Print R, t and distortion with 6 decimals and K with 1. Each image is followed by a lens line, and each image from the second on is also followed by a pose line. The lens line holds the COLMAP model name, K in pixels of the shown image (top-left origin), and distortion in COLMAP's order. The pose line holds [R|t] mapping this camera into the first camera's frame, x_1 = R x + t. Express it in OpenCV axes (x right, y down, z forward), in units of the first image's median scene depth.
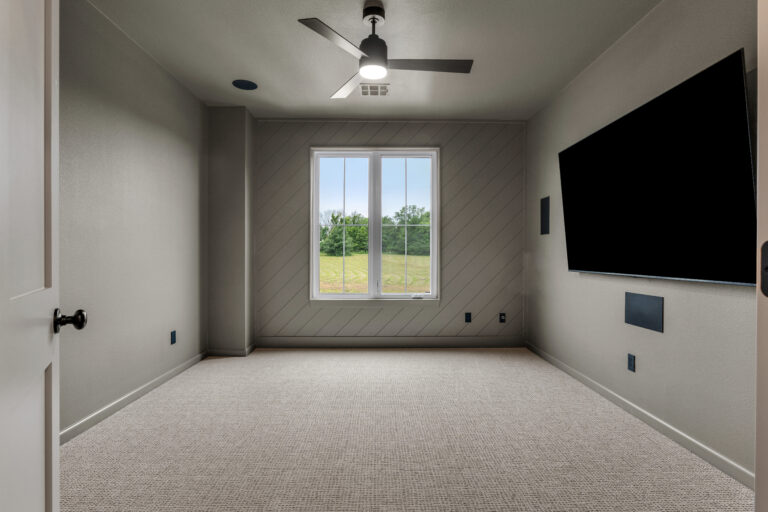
lens RADIAL K [[412.4, 0, 386.1], [0, 412.4, 257.5], [0, 0, 1]] dist [-0.013709, 0.001668]
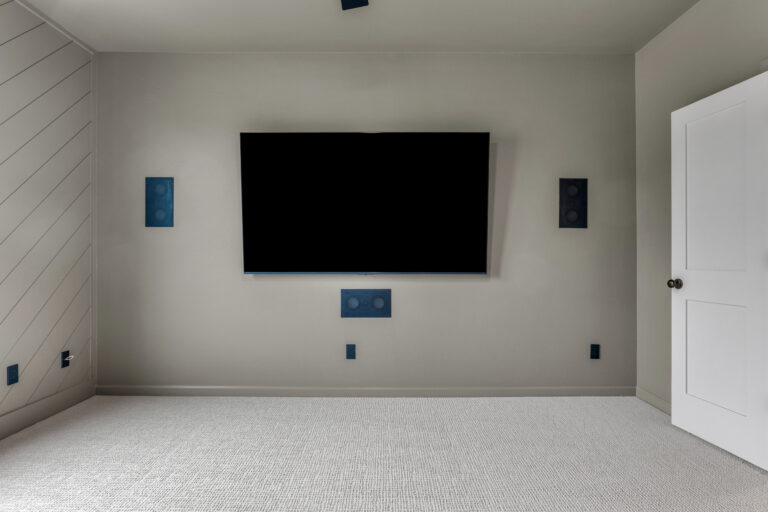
lens RADIAL K [[412.4, 0, 386.1], [0, 412.4, 257.5], [0, 0, 1]] dist [-0.013709, 0.001668]
pose [[0.009836, -0.001182, 0.999951, -0.510142], [0.003245, 0.999994, 0.001150, -0.000815], [-0.999946, 0.003234, 0.009840, 0.873381]]
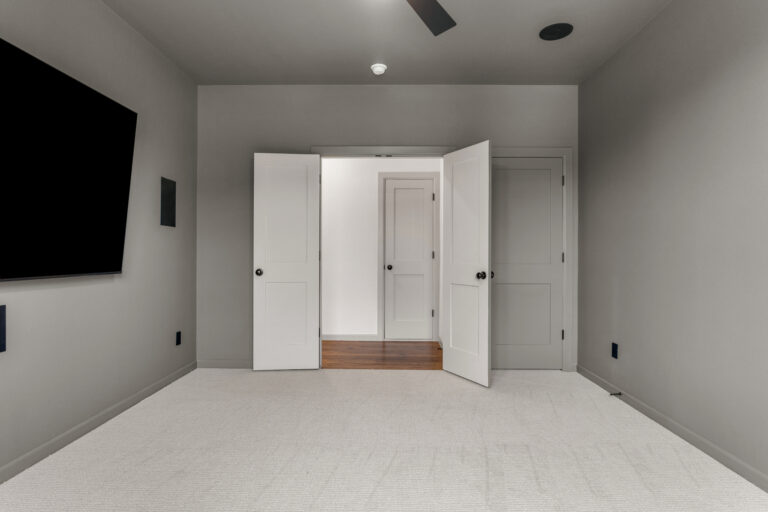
lens RADIAL K [[412.4, 0, 386.1], [0, 412.4, 257.5], [0, 0, 1]] dist [-0.013709, 0.001668]
pose [[-0.999917, -0.004247, 0.012131, -0.046390], [-0.004085, 0.999903, 0.013344, -0.006778], [-0.012187, 0.013293, -0.999837, 1.533586]]
